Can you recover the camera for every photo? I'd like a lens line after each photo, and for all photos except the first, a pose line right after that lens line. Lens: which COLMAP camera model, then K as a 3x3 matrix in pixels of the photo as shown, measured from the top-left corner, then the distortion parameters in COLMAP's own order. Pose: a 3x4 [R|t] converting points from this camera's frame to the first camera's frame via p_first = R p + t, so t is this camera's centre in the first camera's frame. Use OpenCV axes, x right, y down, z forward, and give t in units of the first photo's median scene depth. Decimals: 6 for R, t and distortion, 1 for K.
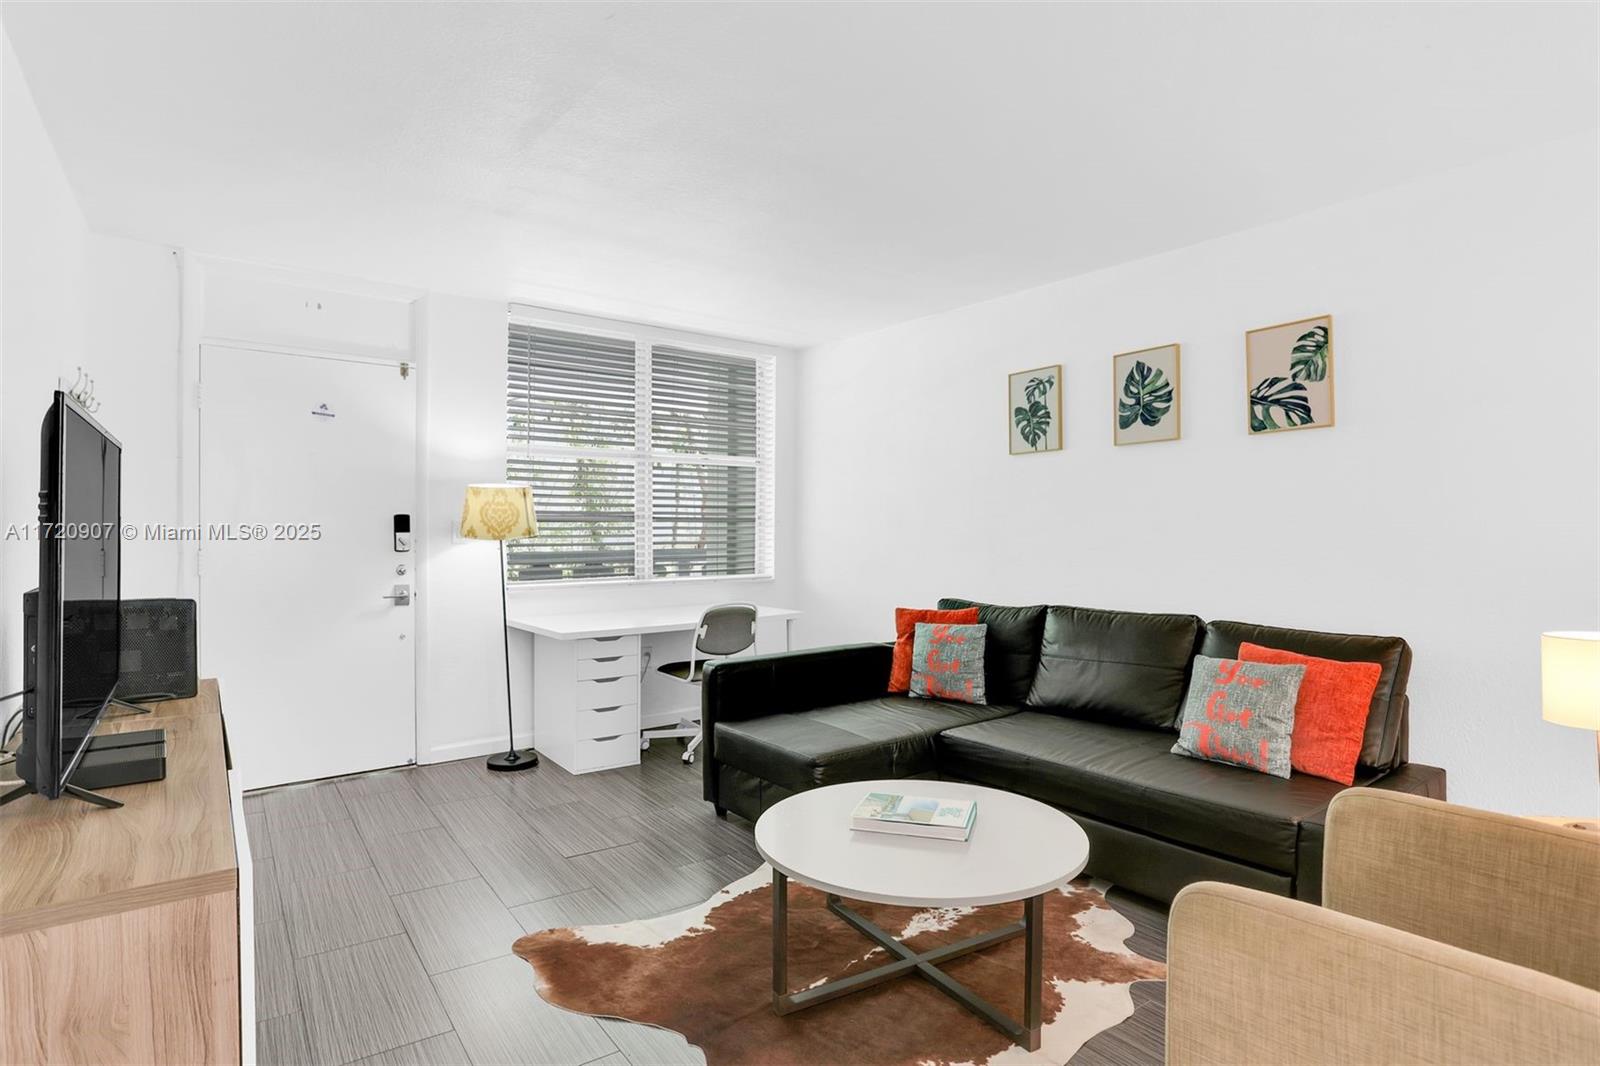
lens RADIAL K [[862.1, 0, 800.0], [0, 862.1, 533.0], [0, 0, 1]] dist [-0.031900, -0.000270]
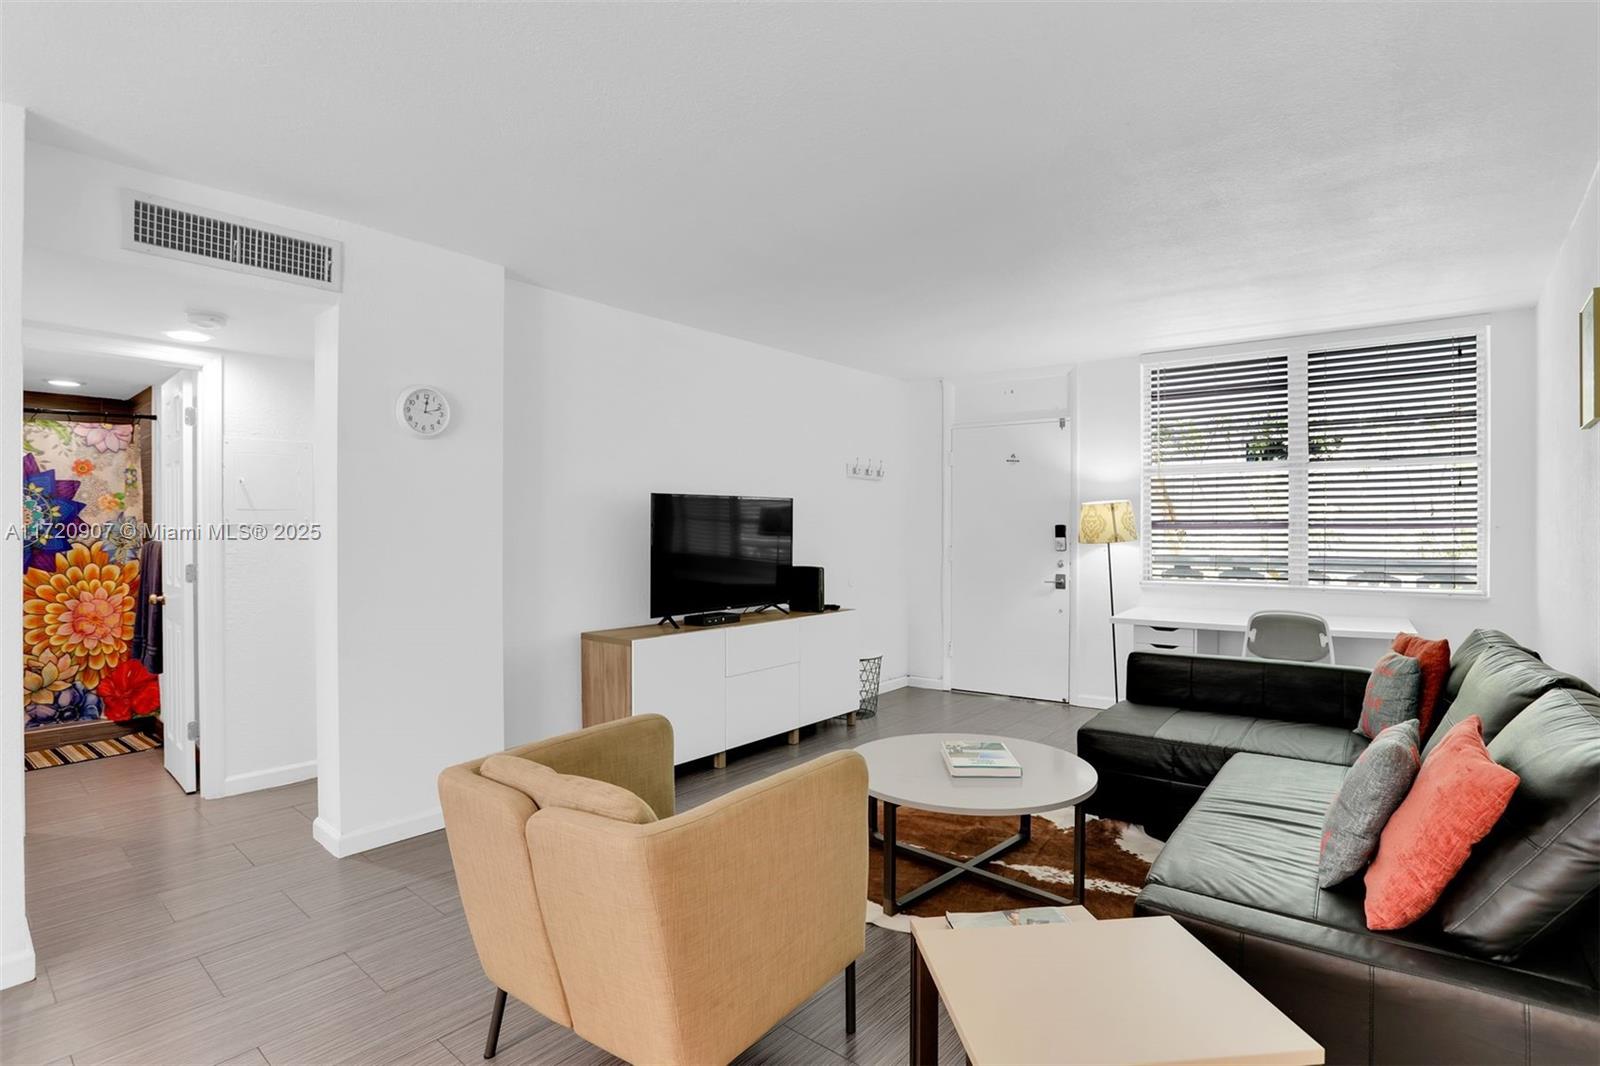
lens RADIAL K [[782.6, 0, 797.8], [0, 782.6, 536.4], [0, 0, 1]] dist [-0.065601, 0.023019]
pose [[0.236454, 0.002184, -0.971640, 0.775816], [-0.007524, 0.999972, 0.000416, 0.000561], [0.971614, 0.007213, 0.236464, 0.304415]]
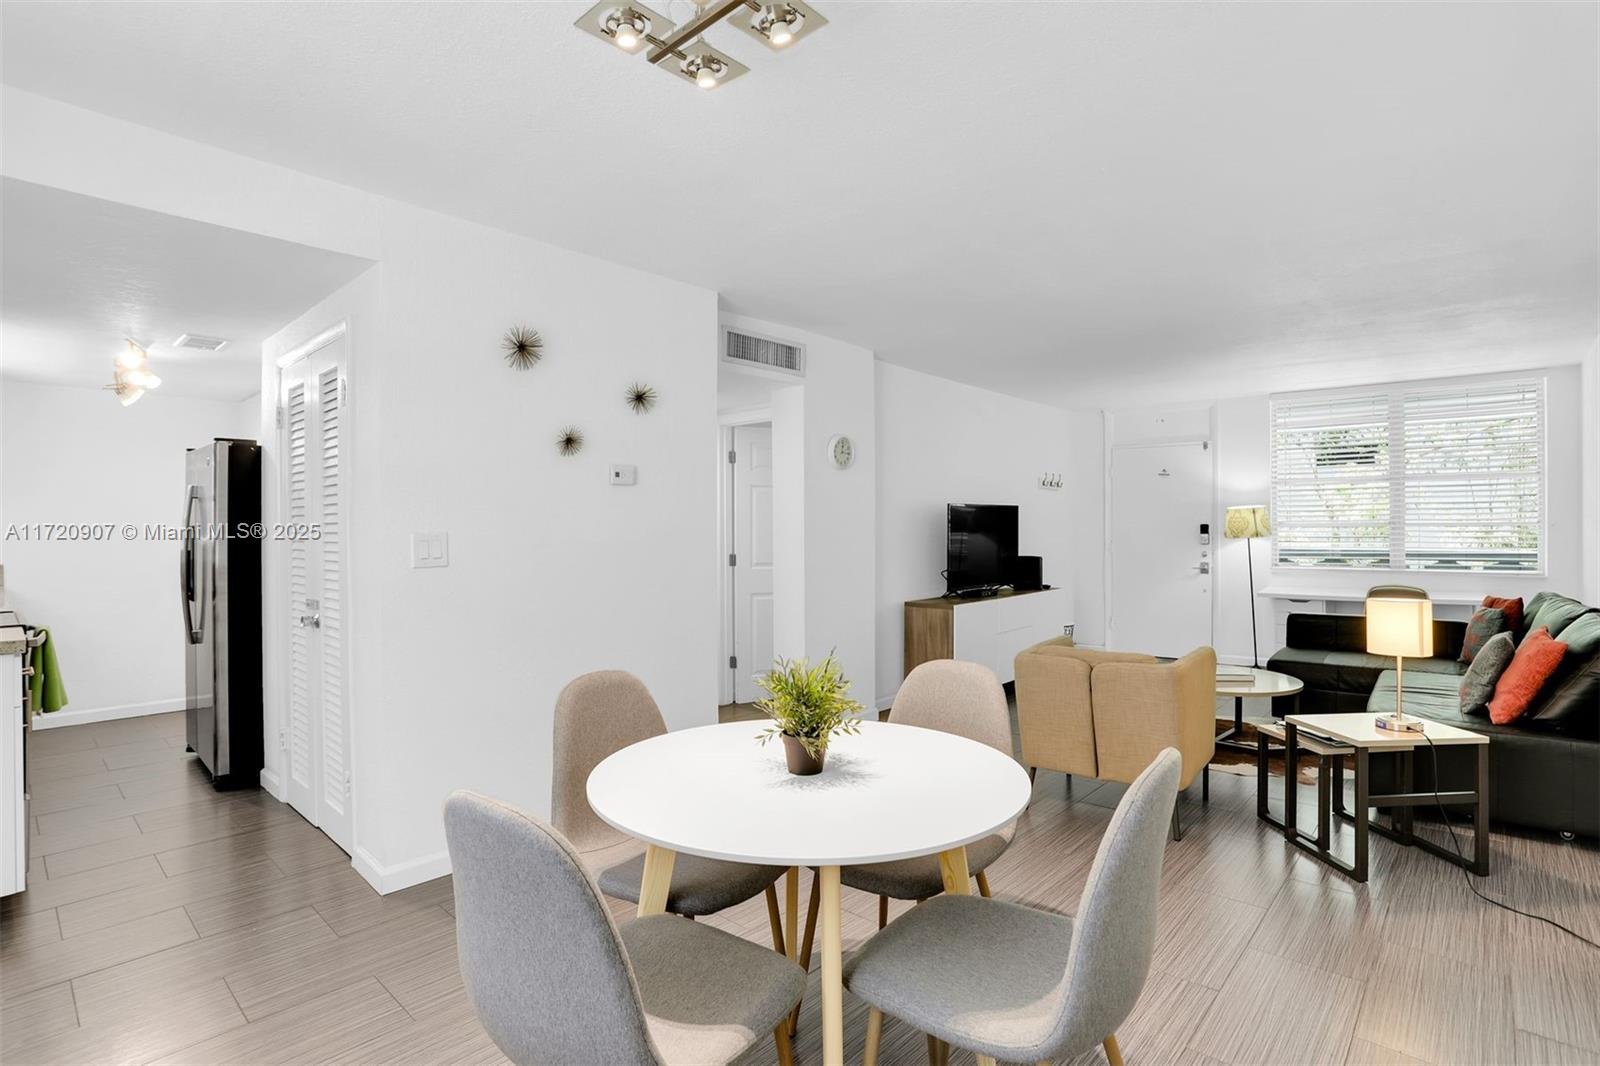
lens RADIAL K [[782.6, 0, 797.8], [0, 782.6, 536.4], [0, 0, 1]] dist [-0.065601, 0.023019]
pose [[0.199964, 0.003808, -0.979796, 1.110239], [-0.003278, 0.999989, 0.003217, 0.002661], [0.979798, 0.002569, 0.199975, -0.213772]]
